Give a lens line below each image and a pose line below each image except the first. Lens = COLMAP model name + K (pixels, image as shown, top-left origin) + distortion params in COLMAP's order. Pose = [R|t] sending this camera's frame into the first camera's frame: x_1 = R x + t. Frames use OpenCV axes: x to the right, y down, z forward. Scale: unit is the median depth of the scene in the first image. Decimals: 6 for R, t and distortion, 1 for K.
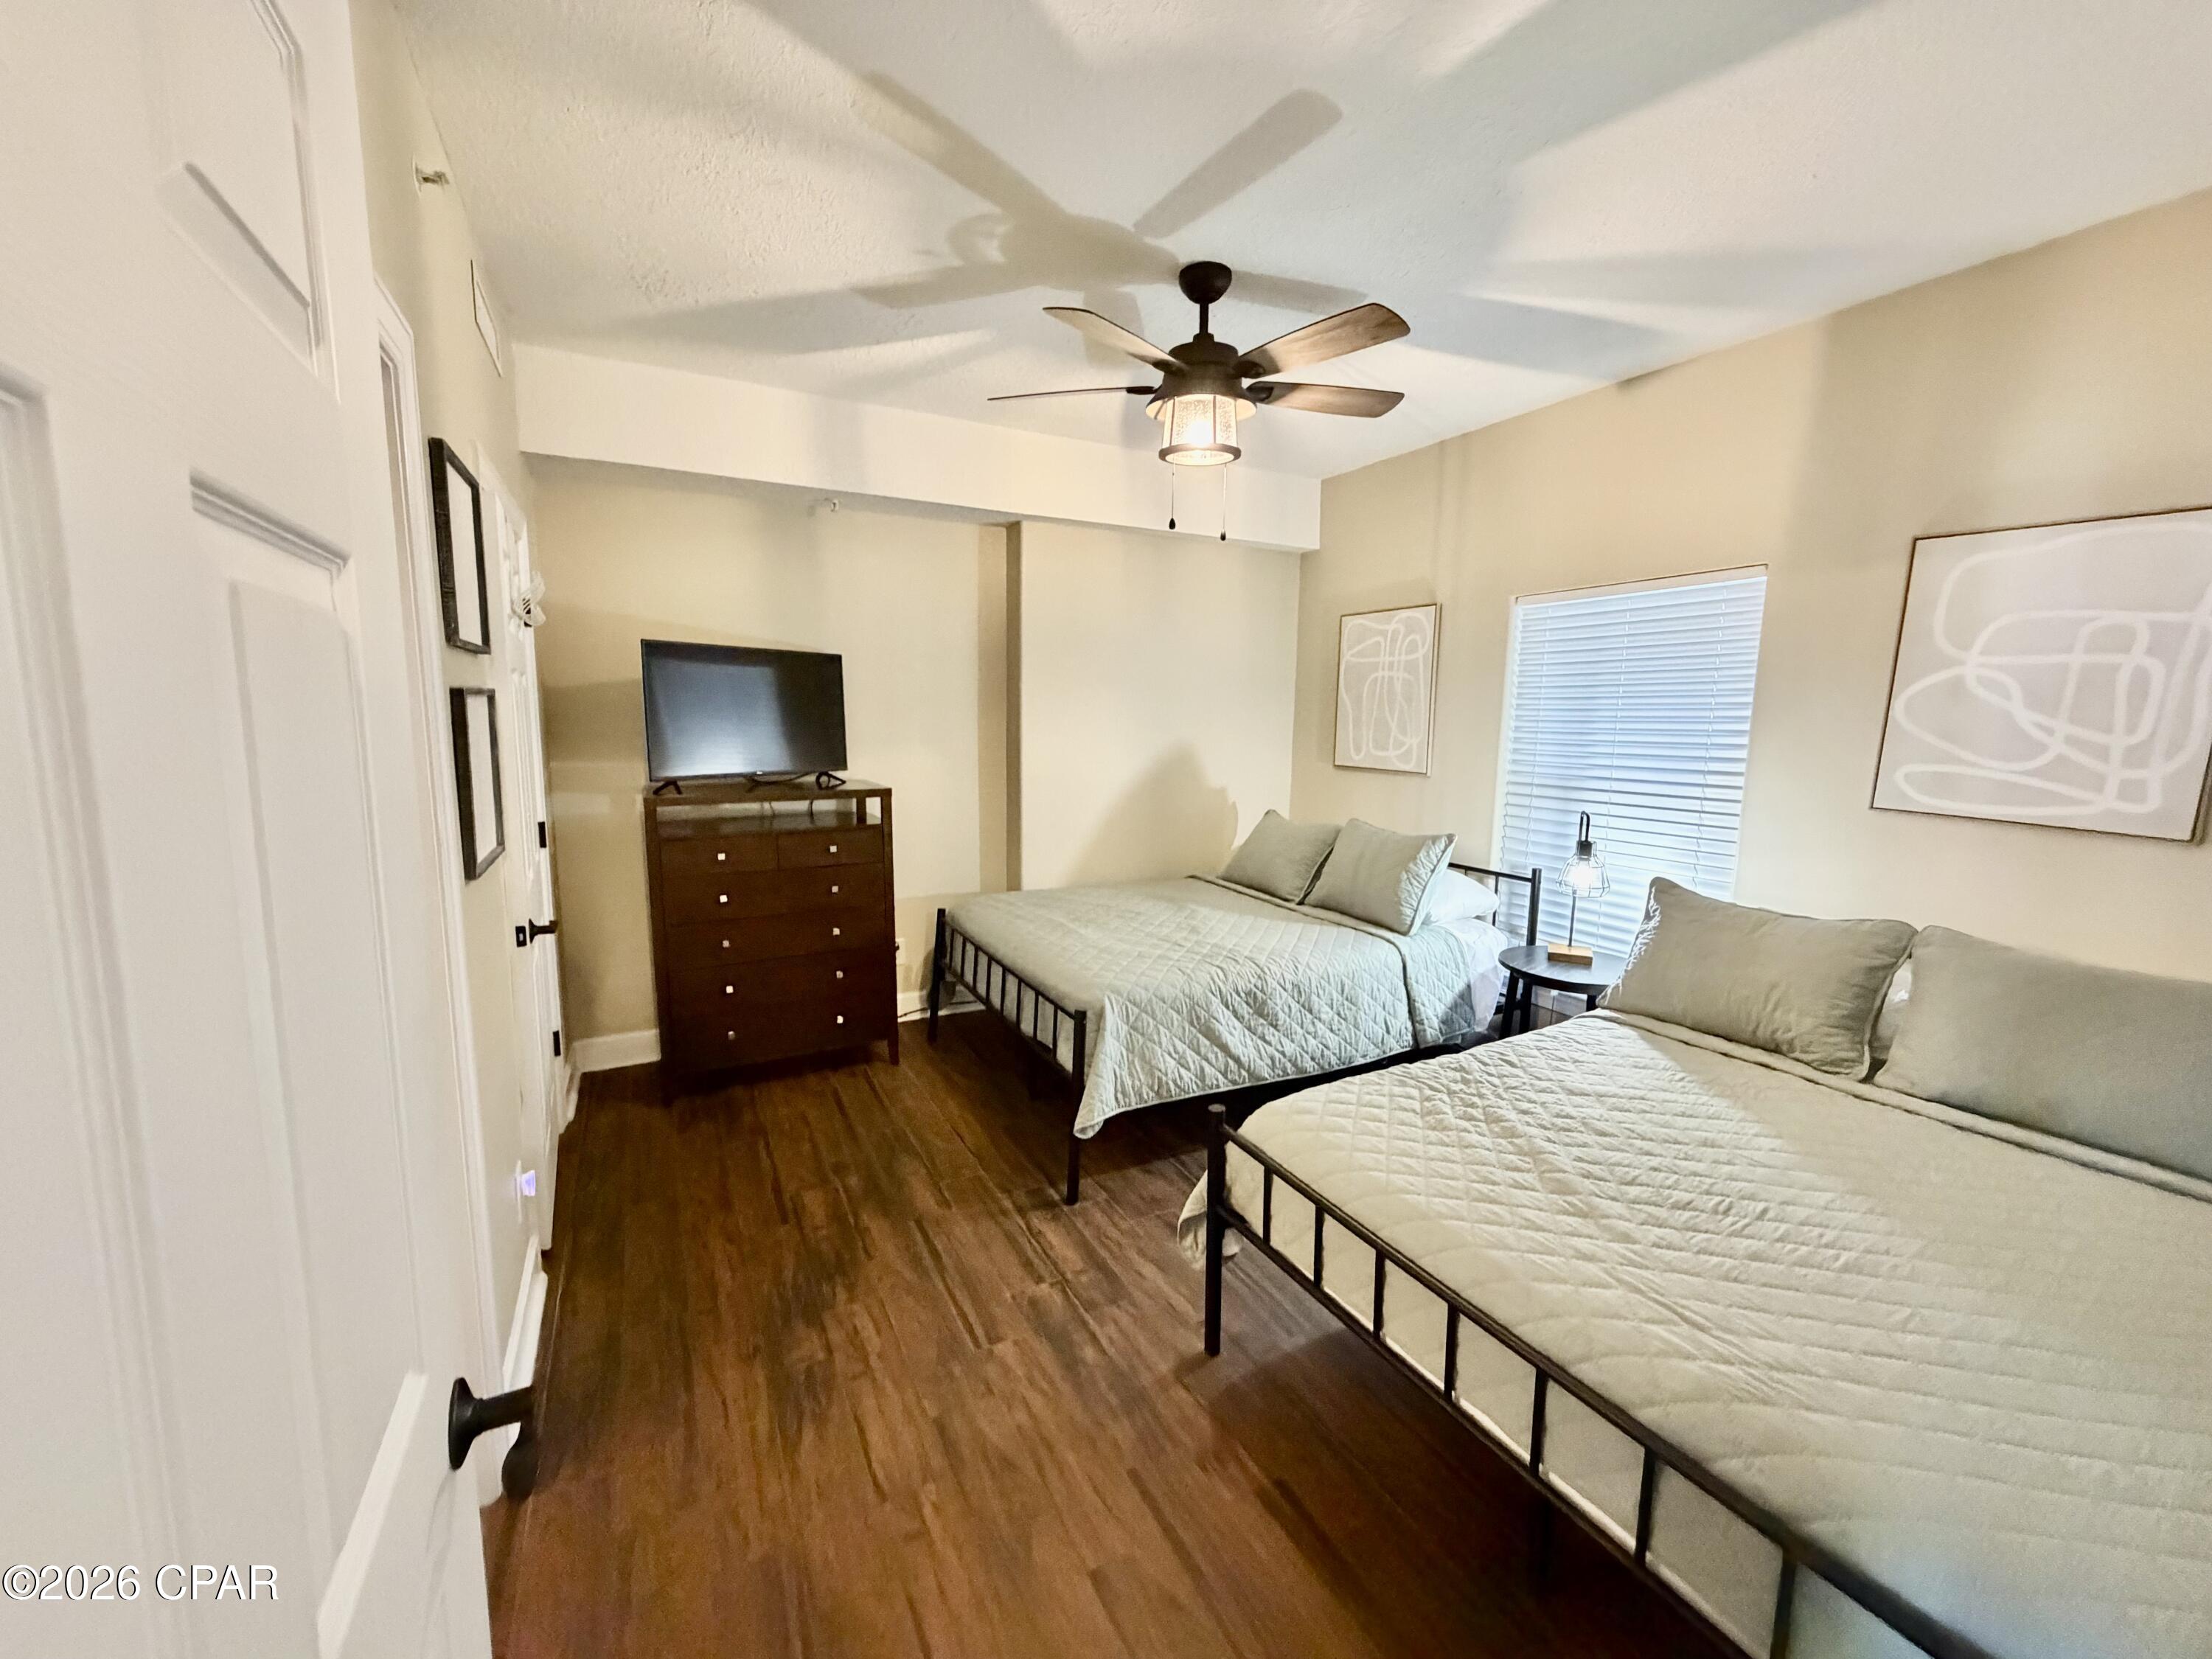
lens RADIAL K [[879.0, 0, 1101.1], [0, 879.0, 828.4], [0, 0, 1]] dist [0.001051, -0.000011]
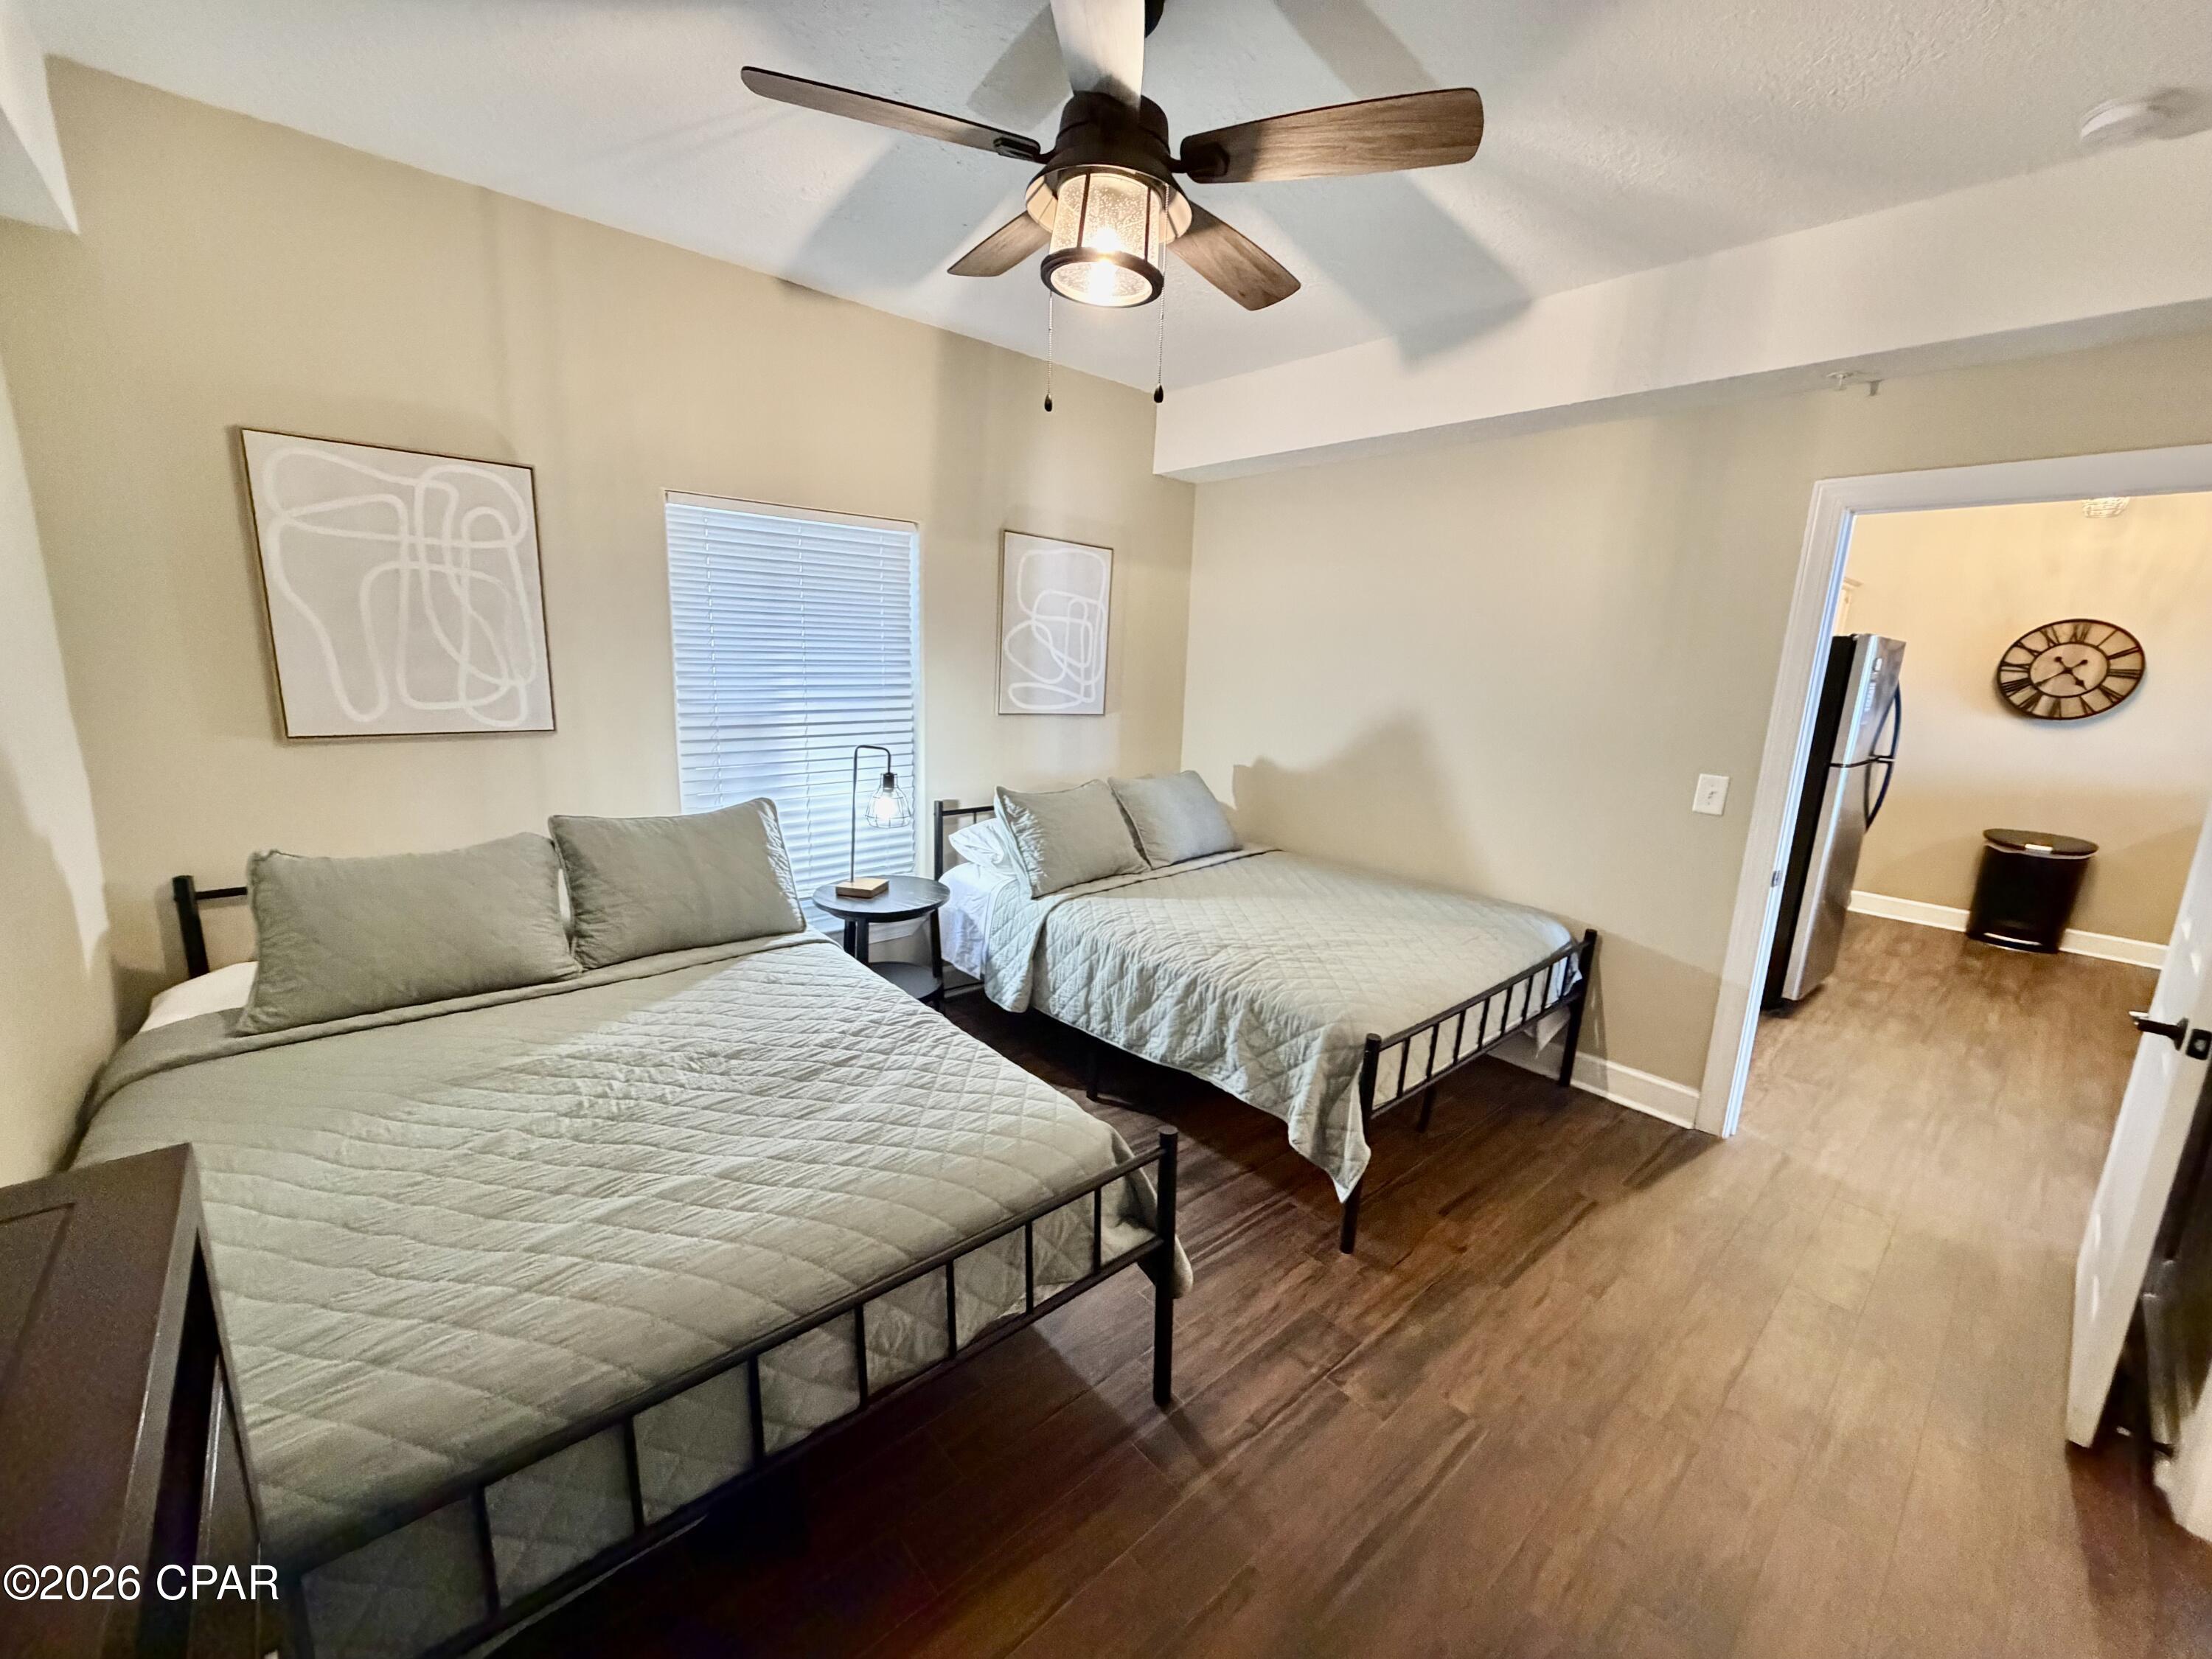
lens RADIAL K [[879.0, 0, 1101.1], [0, 879.0, 828.4], [0, 0, 1]] dist [0.001051, -0.000011]
pose [[-0.245812, -0.218137, 0.944454, -0.633183], [0.088230, 0.965269, 0.245908, -0.196430], [-0.965294, 0.143777, -0.218029, 1.255505]]
